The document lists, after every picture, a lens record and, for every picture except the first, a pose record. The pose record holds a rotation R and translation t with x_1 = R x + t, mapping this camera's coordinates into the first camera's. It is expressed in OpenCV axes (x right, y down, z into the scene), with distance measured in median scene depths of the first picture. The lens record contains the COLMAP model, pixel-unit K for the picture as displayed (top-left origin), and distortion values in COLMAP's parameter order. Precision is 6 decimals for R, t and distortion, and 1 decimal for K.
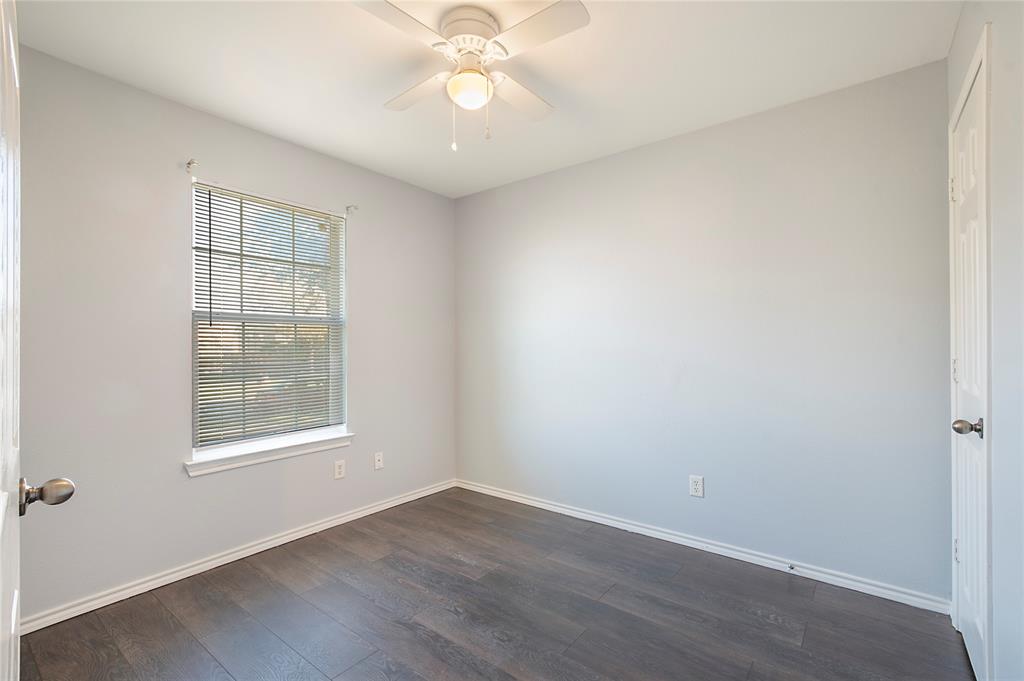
lens RADIAL K [[454.7, 0, 511.8], [0, 454.7, 341.3], [0, 0, 1]] dist [0.003677, -0.001956]
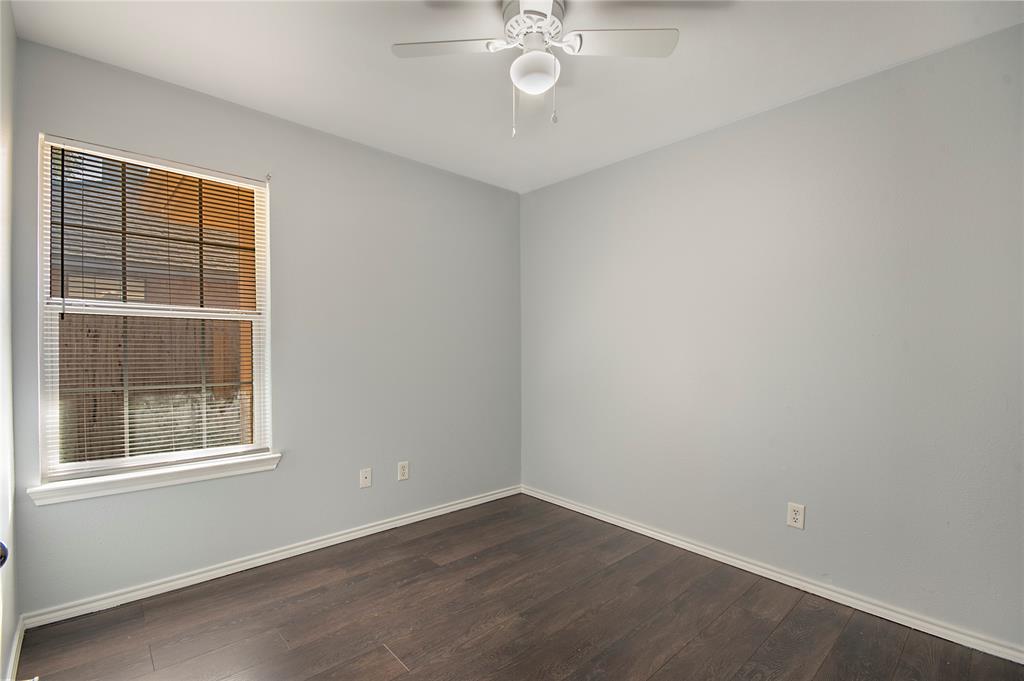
lens RADIAL K [[454.7, 0, 512.5], [0, 454.7, 346.3], [0, 0, 1]] dist [0.003677, -0.001956]
pose [[0.979615, 0.002182, -0.200873, 0.065417], [-0.000044, 0.999943, 0.010647, 0.001232], [0.200885, -0.010422, 0.979559, 0.089316]]
